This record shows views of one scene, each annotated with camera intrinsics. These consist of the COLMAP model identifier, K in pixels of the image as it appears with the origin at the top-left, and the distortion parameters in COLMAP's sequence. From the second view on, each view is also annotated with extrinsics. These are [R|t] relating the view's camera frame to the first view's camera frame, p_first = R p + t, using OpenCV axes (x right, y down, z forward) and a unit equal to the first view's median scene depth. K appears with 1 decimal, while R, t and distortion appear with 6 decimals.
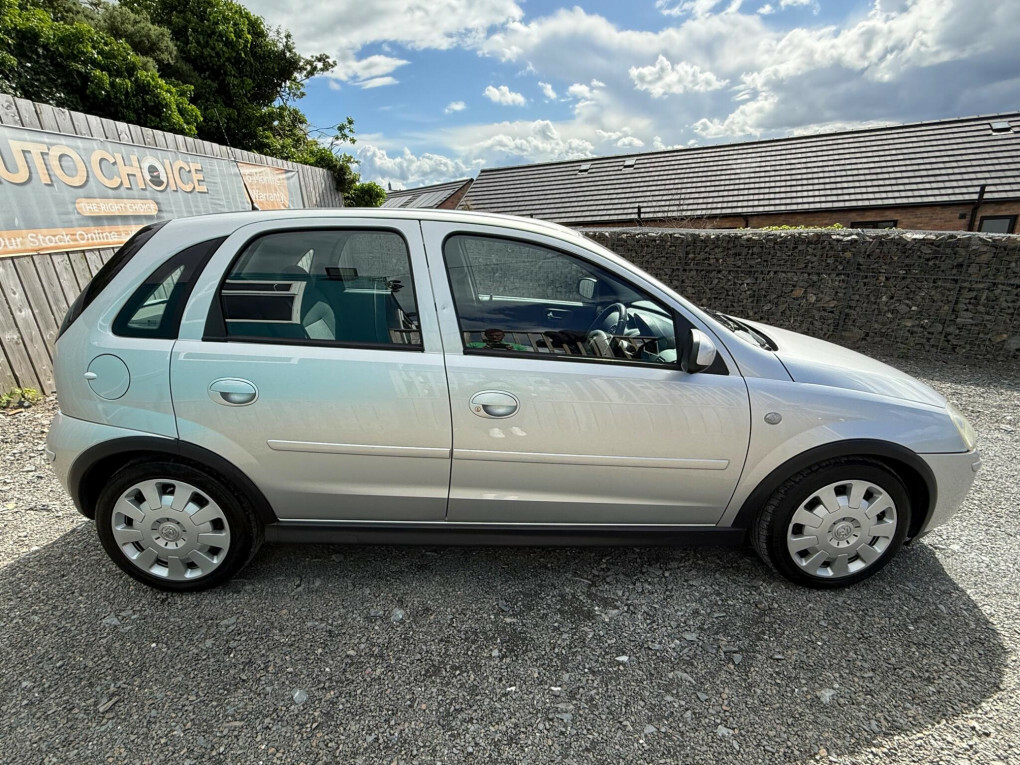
lens RADIAL K [[503.9, 0, 507.1], [0, 503.9, 386.4], [0, 0, 1]] dist [-0.000927, -0.001374]
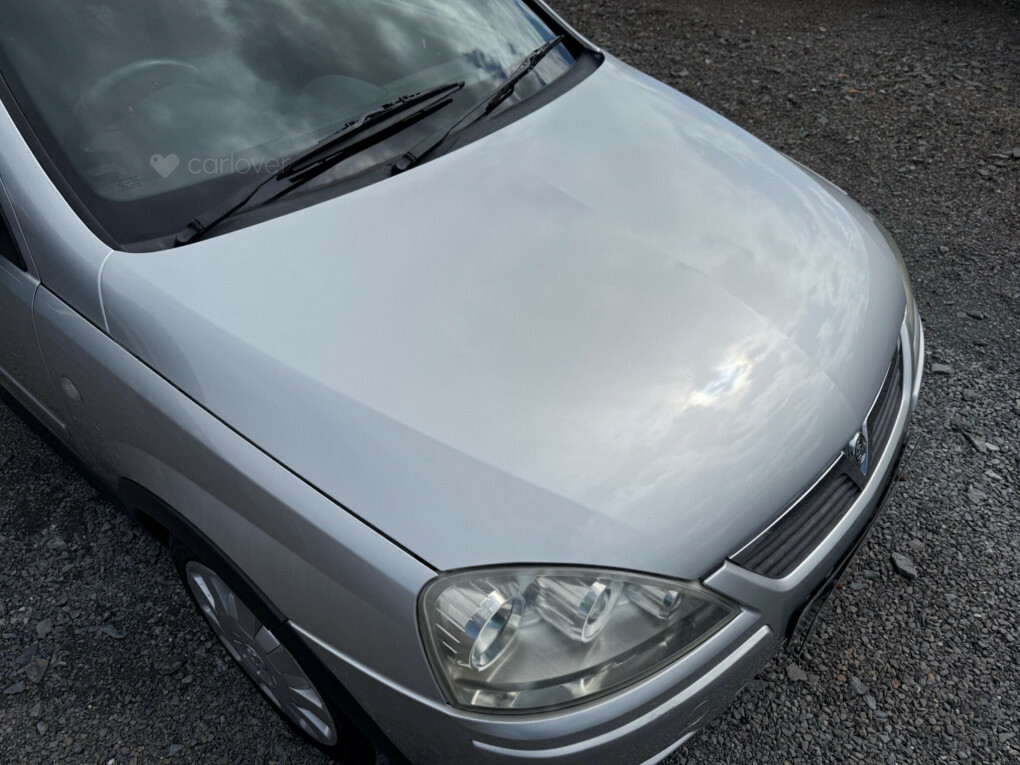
lens RADIAL K [[725.6, 0, 511.0], [0, 725.6, 389.4], [0, 0, 1]] dist [0.019217, -0.027355]
pose [[0.744824, 0.400682, -0.533564, 1.106522], [-0.159491, 0.883361, 0.440723, -0.277143], [0.647919, -0.243162, 0.721854, 0.715236]]
